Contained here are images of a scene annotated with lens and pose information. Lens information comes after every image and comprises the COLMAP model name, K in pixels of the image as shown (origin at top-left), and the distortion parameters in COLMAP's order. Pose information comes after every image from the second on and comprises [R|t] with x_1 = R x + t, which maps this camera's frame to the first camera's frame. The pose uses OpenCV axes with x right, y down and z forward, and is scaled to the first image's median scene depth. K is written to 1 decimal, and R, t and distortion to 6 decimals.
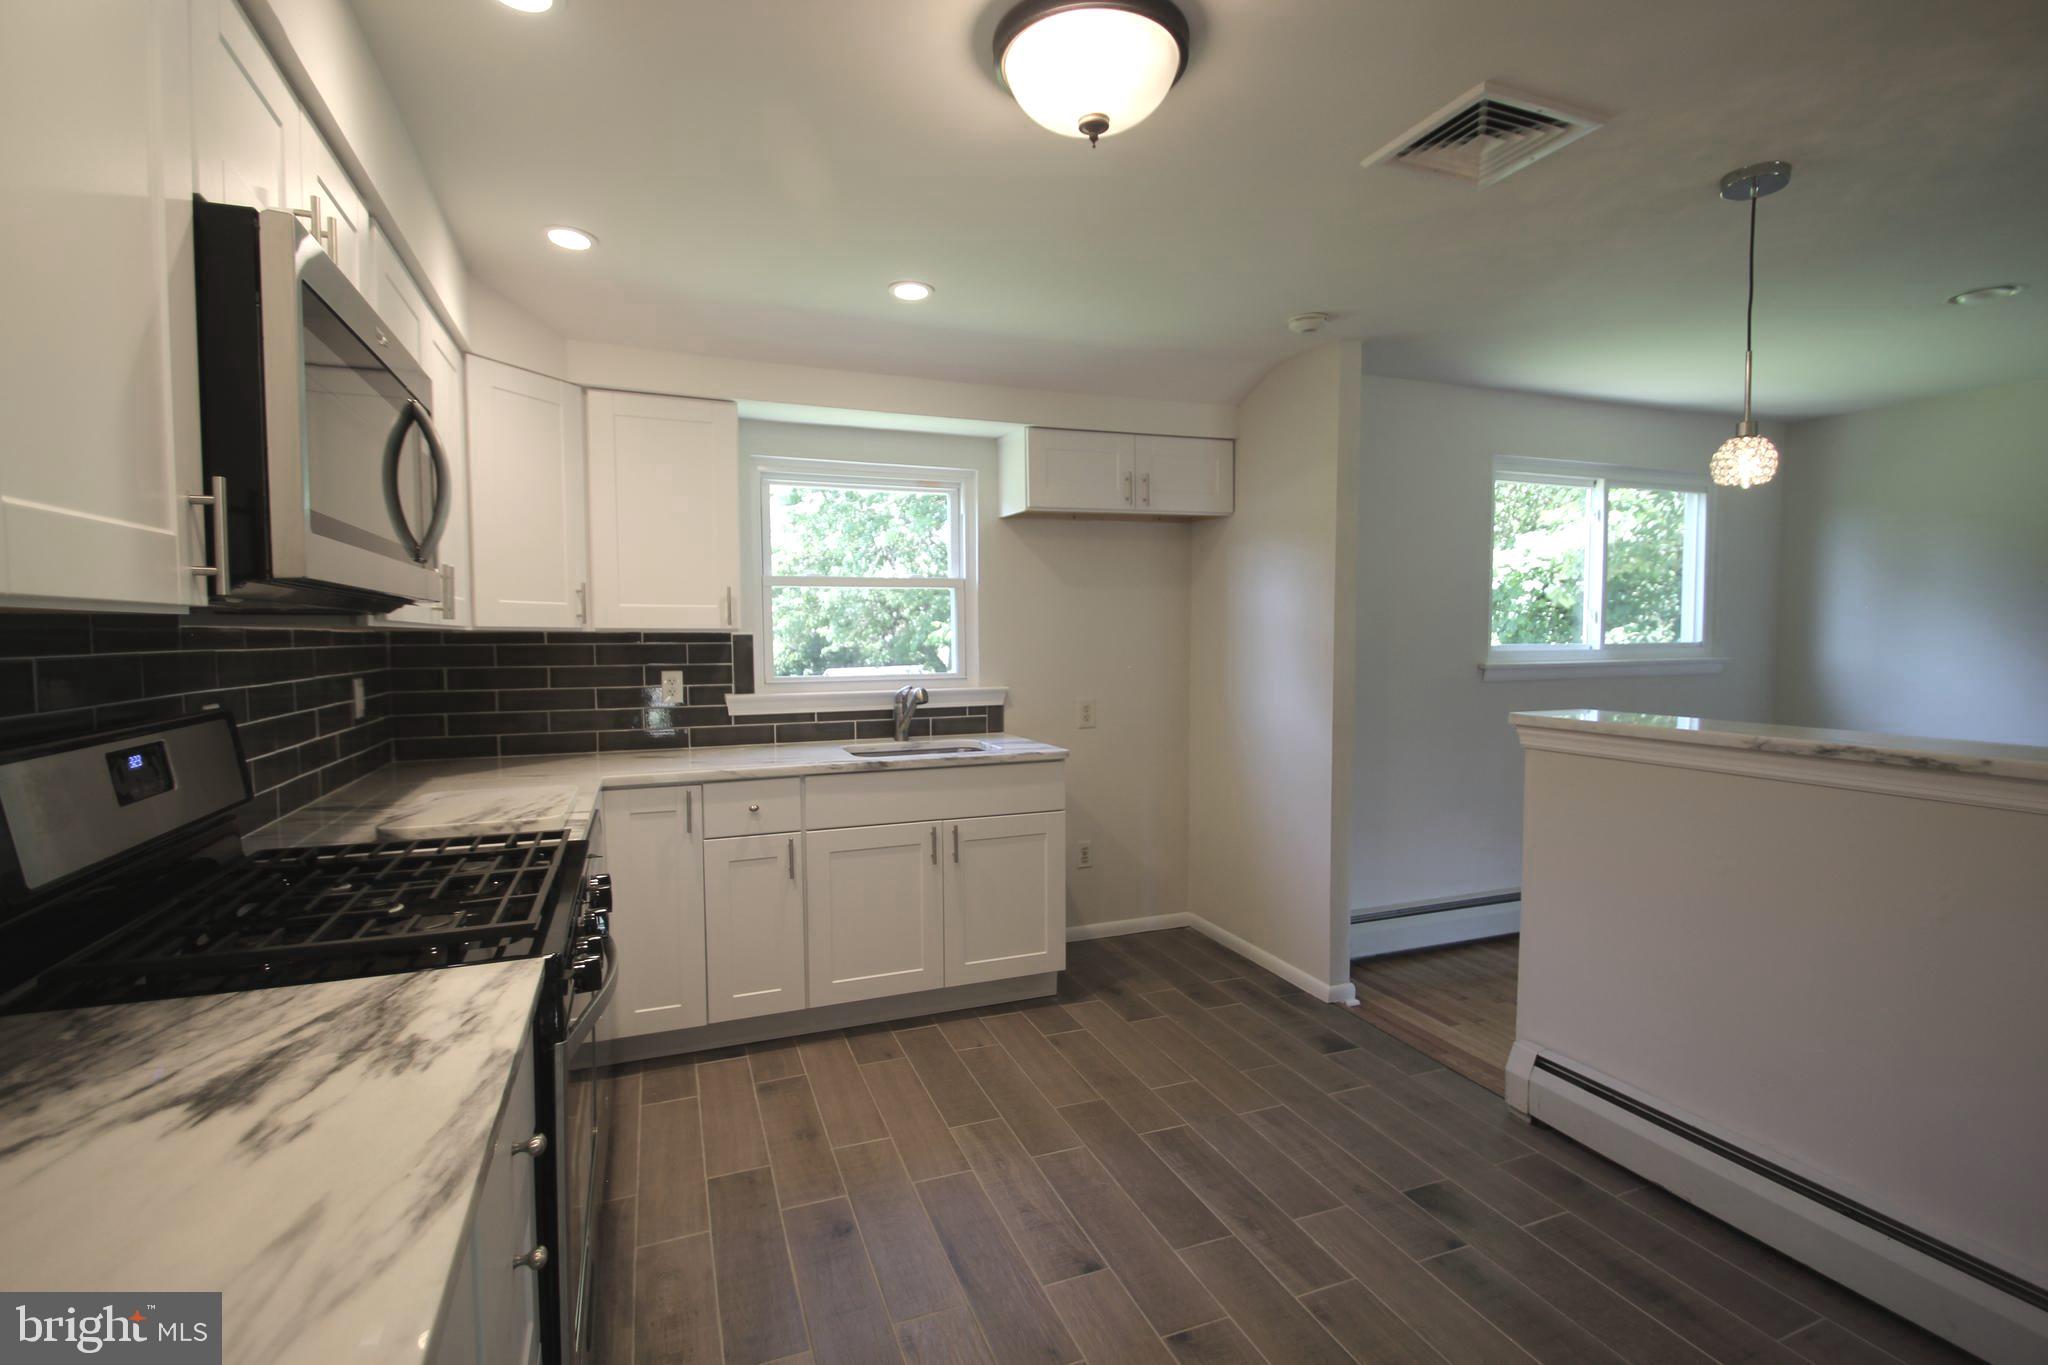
lens RADIAL K [[946.9, 0, 1034.2], [0, 946.9, 695.7], [0, 0, 1]] dist [0.021515, -0.023795]
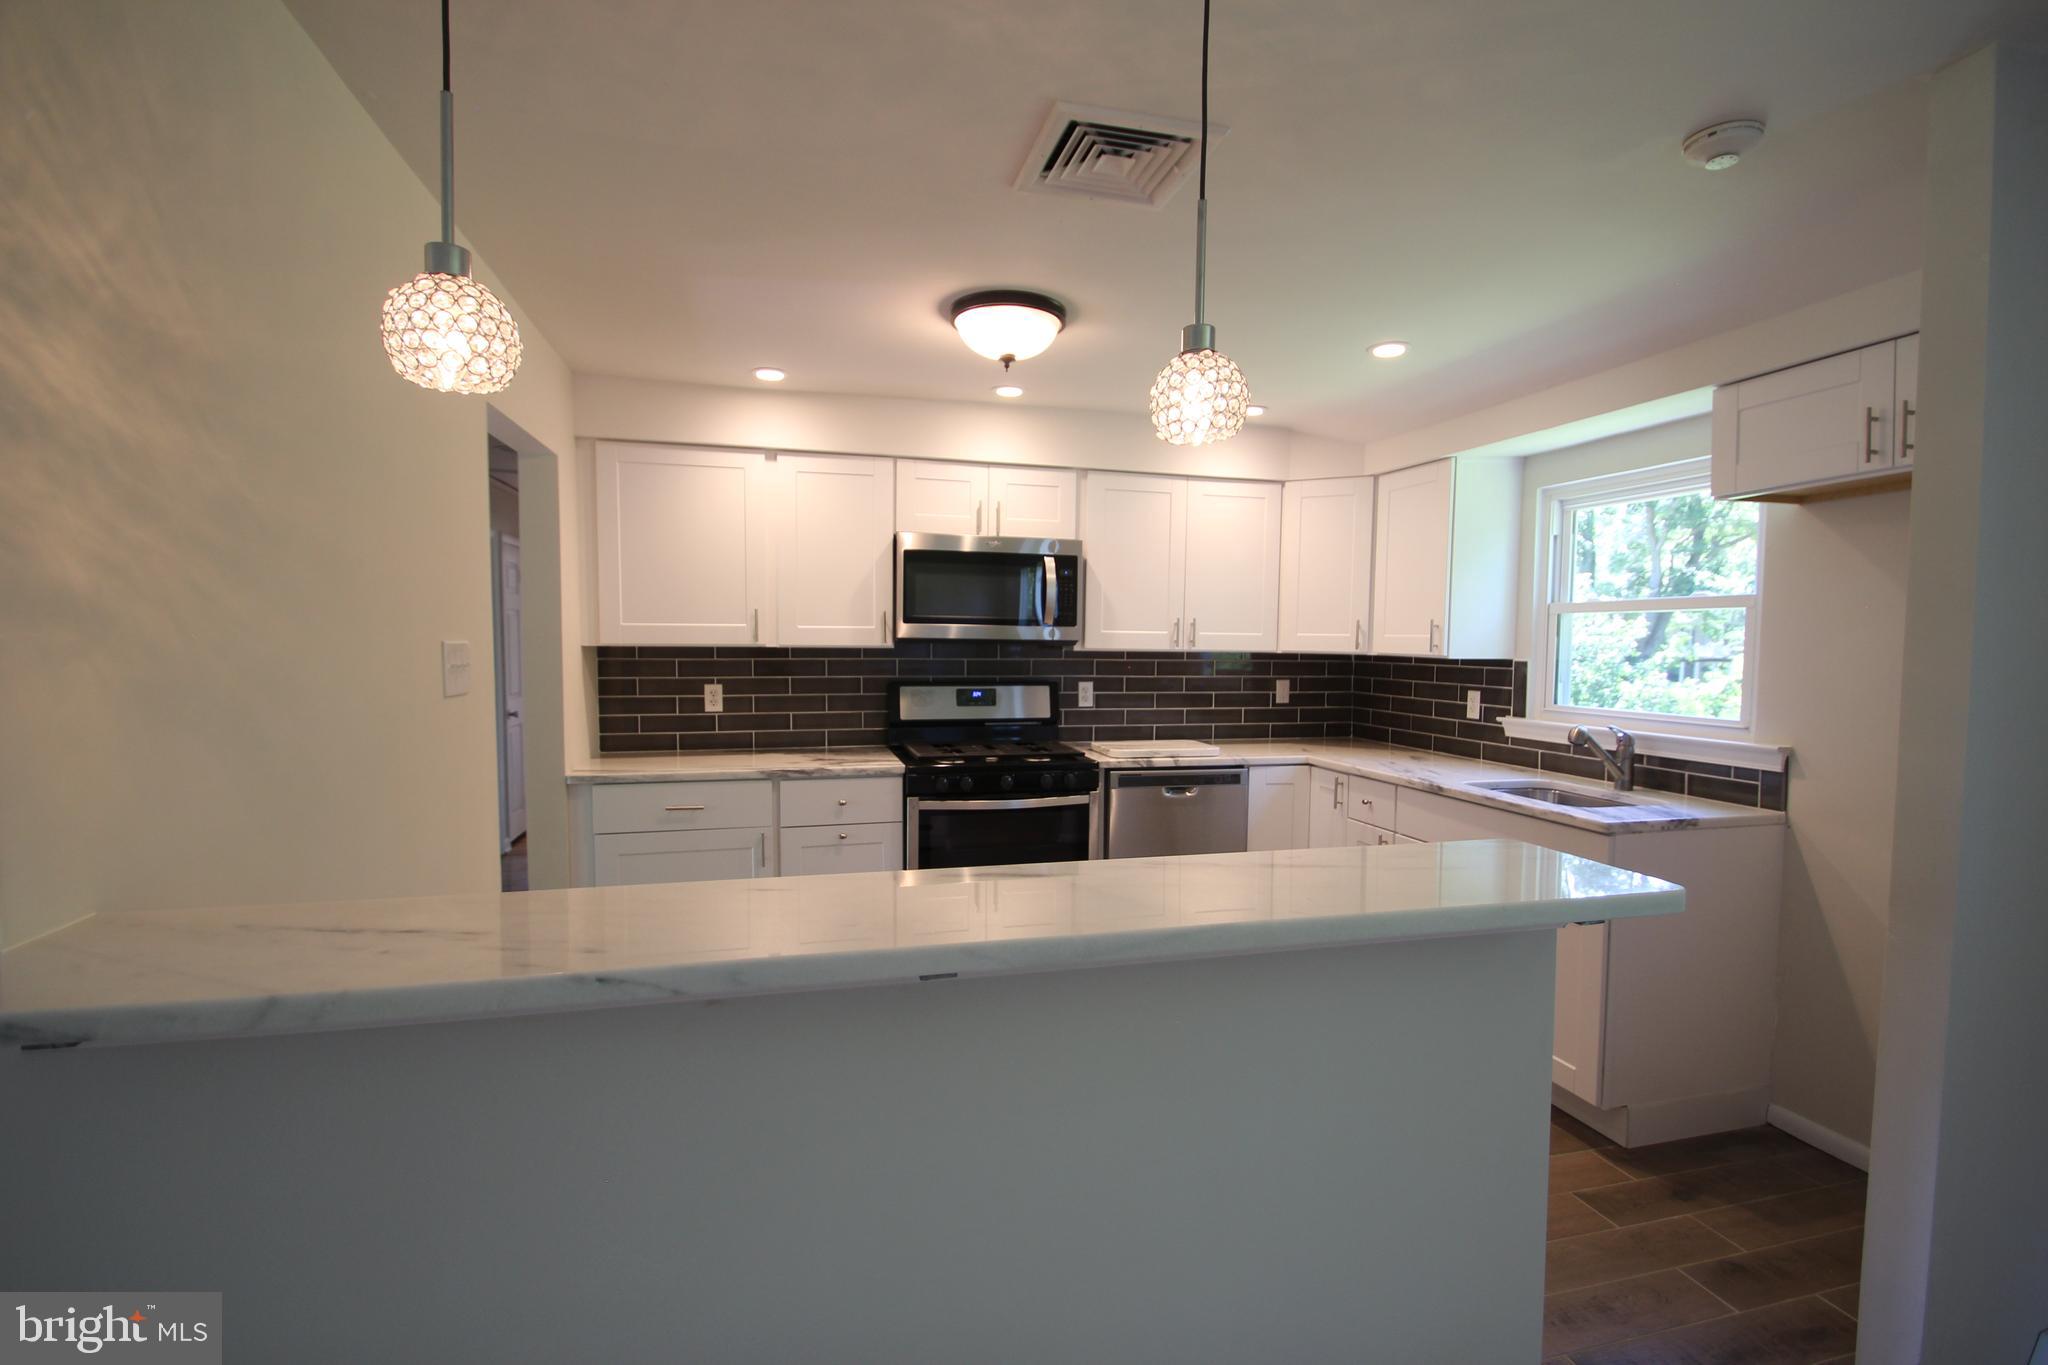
lens RADIAL K [[950.6, 0, 1031.7], [0, 950.6, 699.4], [0, 0, 1]] dist [-0.003506, -0.000906]
pose [[-0.120589, 0.065569, -0.990535, 0.831239], [-0.077101, 0.994184, 0.075196, -0.061690], [0.989704, 0.085439, -0.114833, 0.610690]]
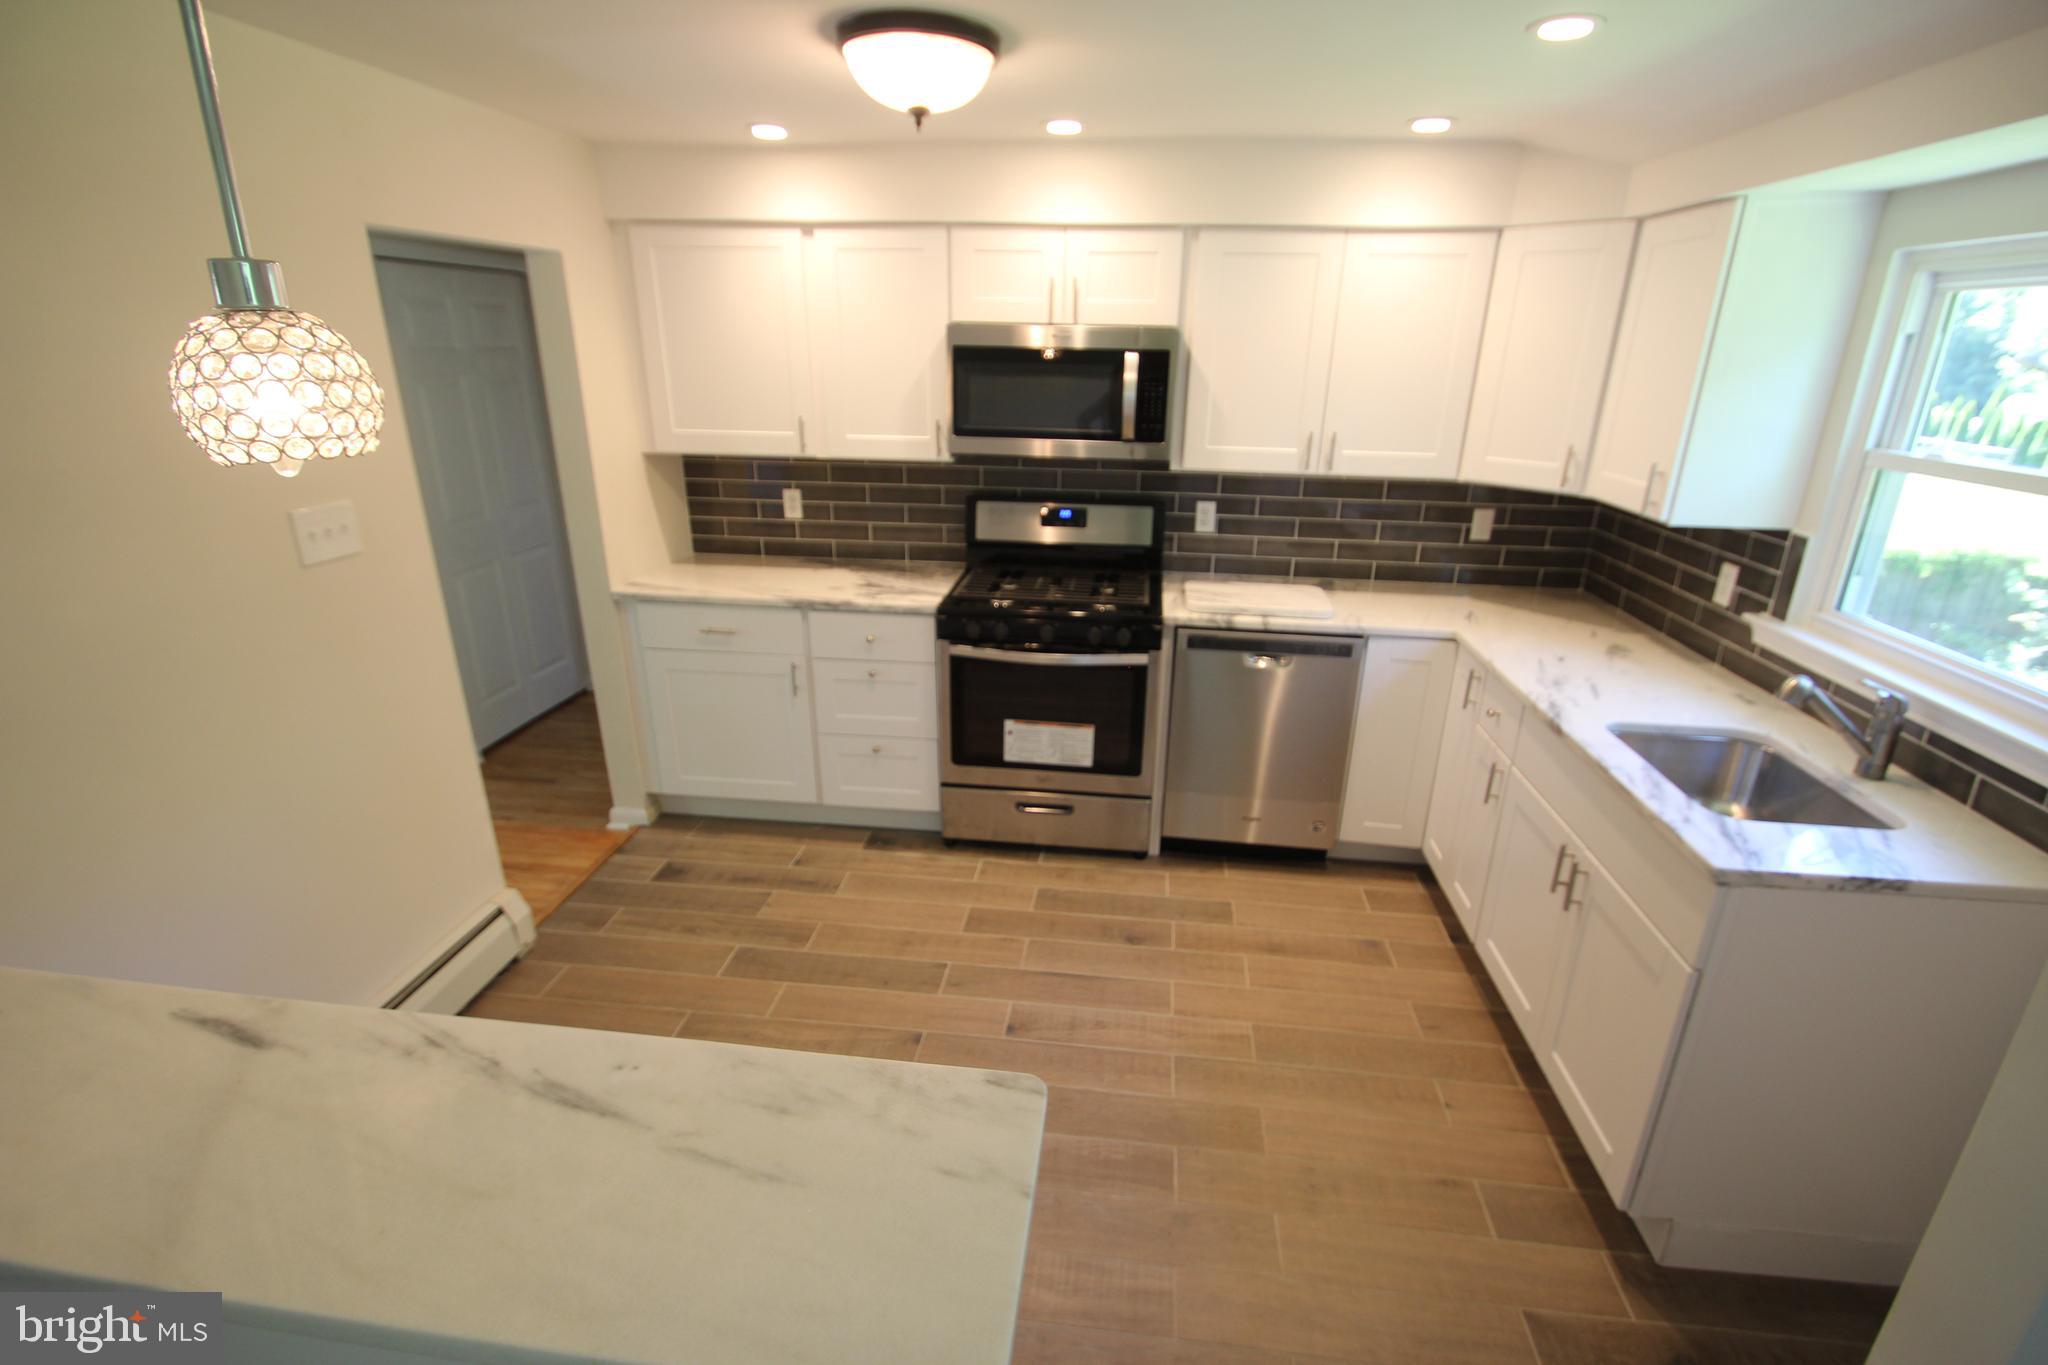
lens RADIAL K [[950.6, 0, 1031.7], [0, 950.6, 699.4], [0, 0, 1]] dist [-0.003506, -0.000906]
pose [[-0.478087, 0.300112, -0.825449, 0.576750], [-0.074869, 0.922466, 0.378748, -0.178399], [0.875116, 0.242875, -0.418550, 0.860887]]
